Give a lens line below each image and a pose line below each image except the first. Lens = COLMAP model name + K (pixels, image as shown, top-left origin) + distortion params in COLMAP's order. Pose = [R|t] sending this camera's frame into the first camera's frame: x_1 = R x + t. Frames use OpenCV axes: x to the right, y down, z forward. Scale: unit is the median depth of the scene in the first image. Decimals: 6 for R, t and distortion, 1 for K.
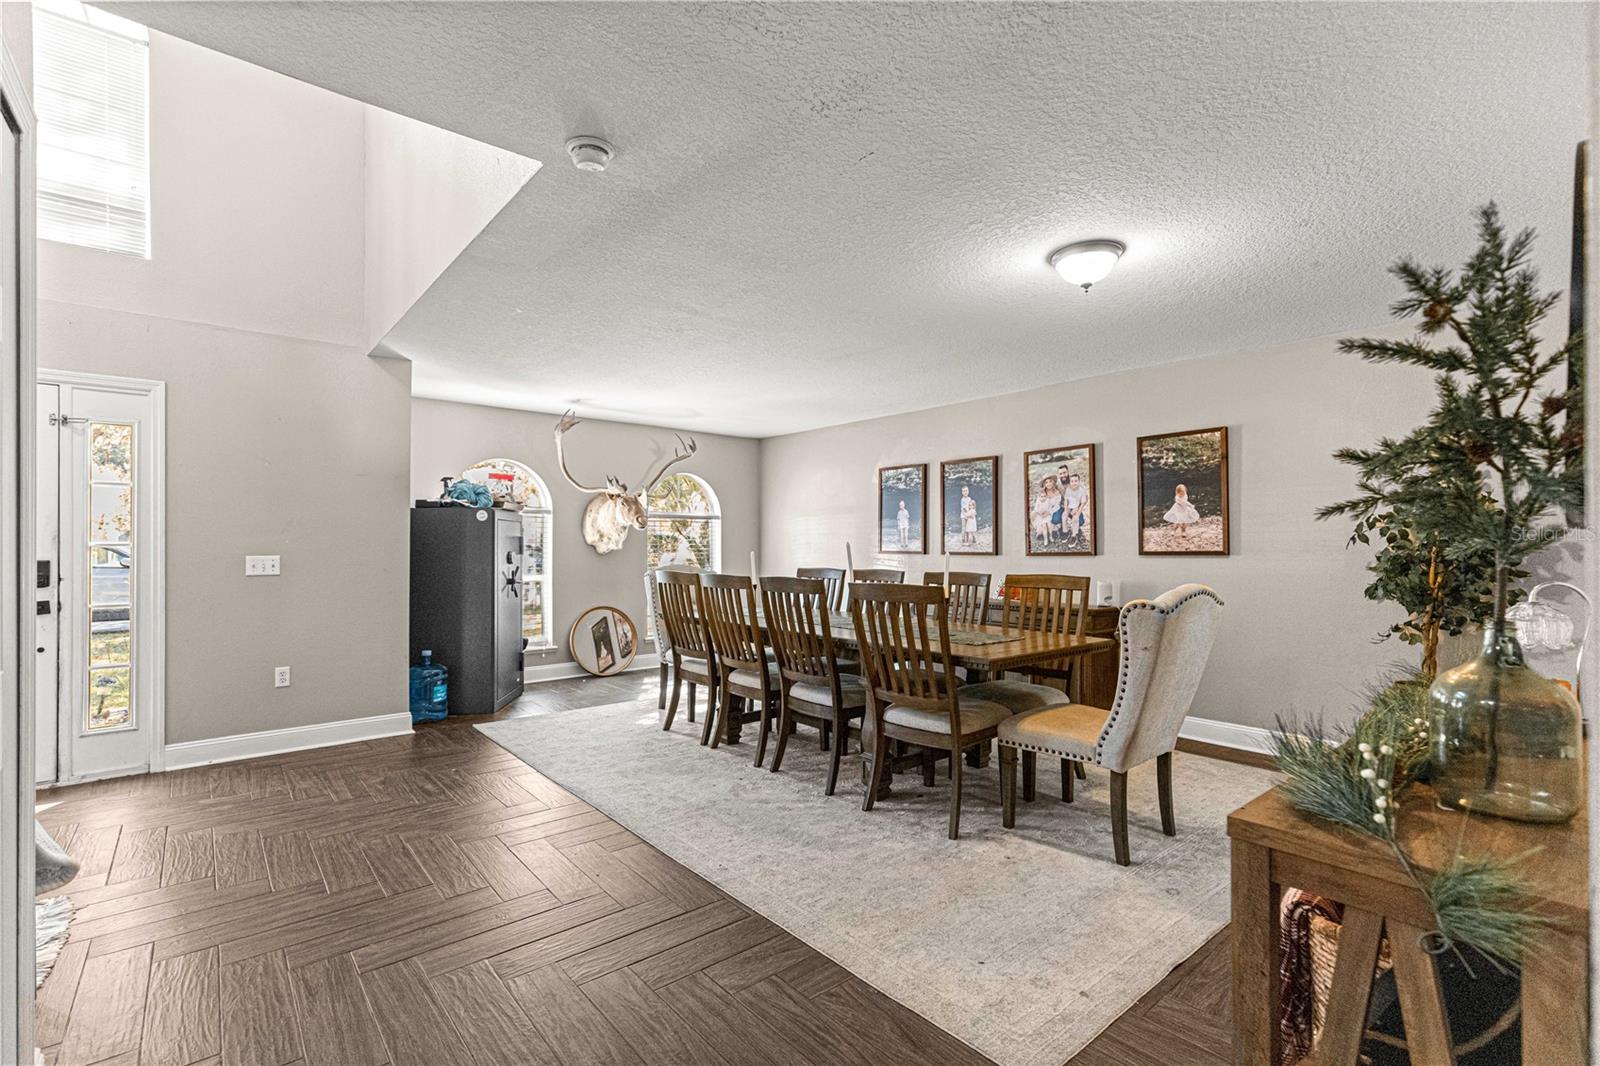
lens RADIAL K [[721.1, 0, 782.2], [0, 721.1, 522.5], [0, 0, 1]] dist [0.012043, -0.000649]
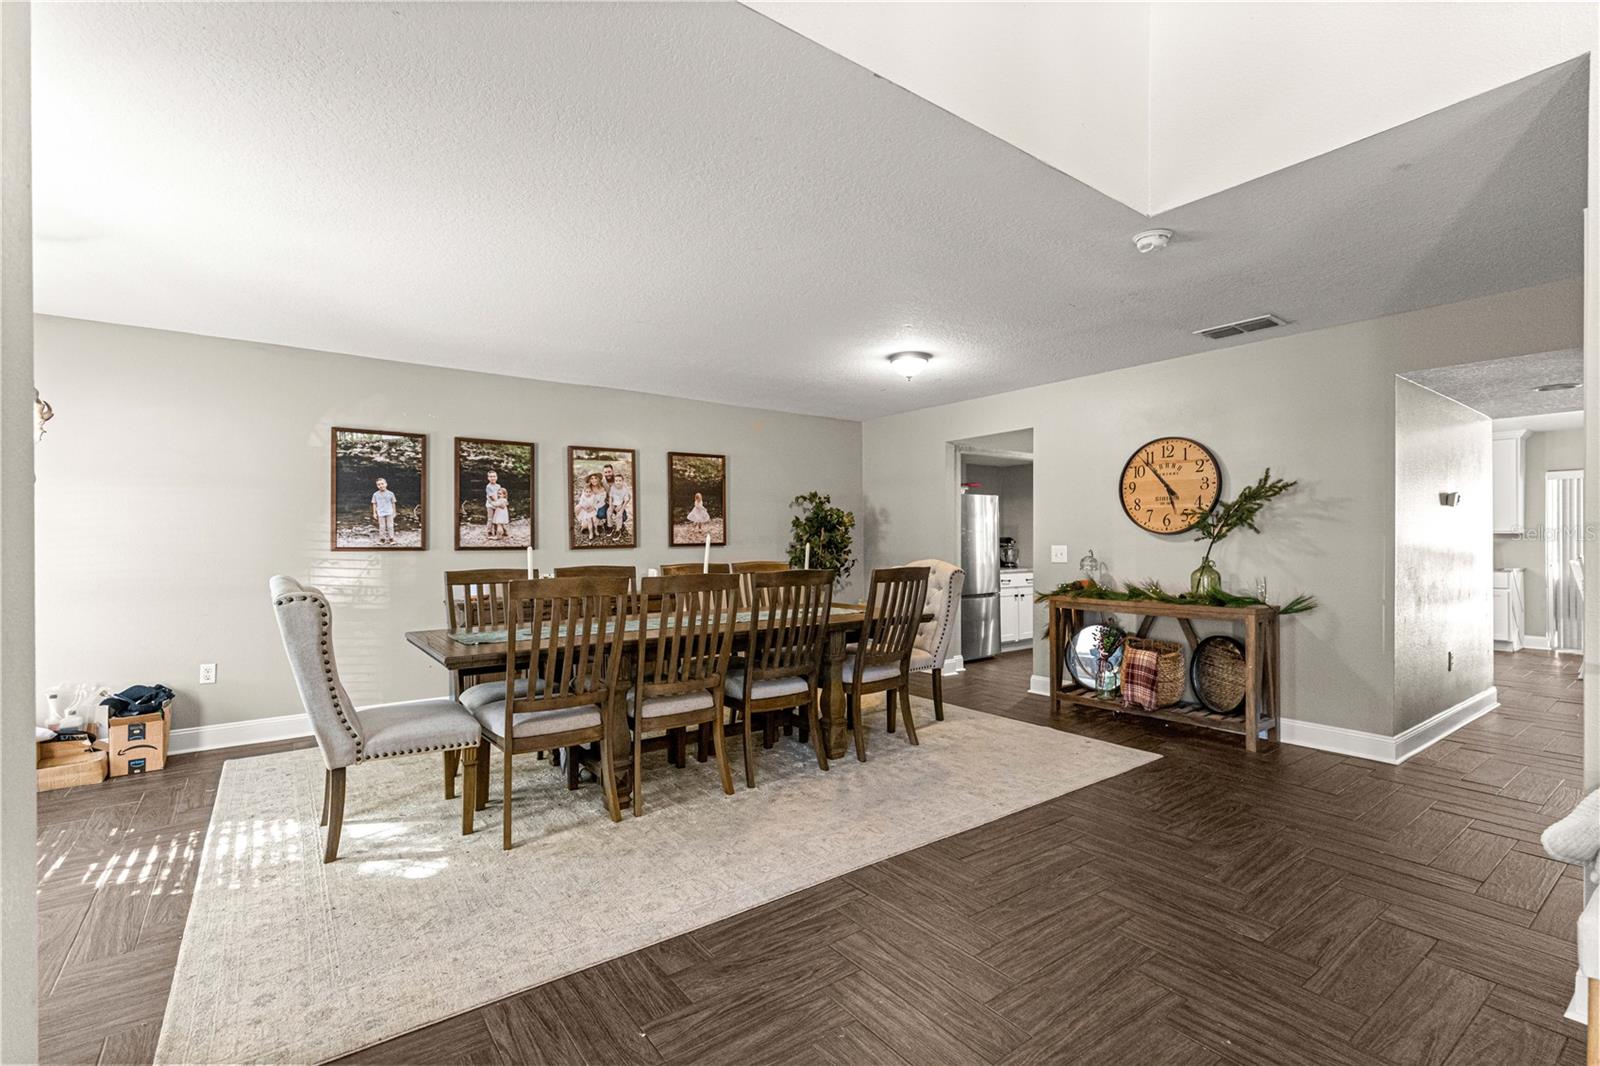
lens RADIAL K [[721.1, 0, 782.2], [0, 721.1, 522.5], [0, 0, 1]] dist [0.012043, -0.000649]
pose [[0.048961, 0.036170, 0.998146, -0.668780], [-0.020348, 0.999173, -0.035209, 0.039452], [-0.998593, -0.018587, 0.049656, 0.686029]]
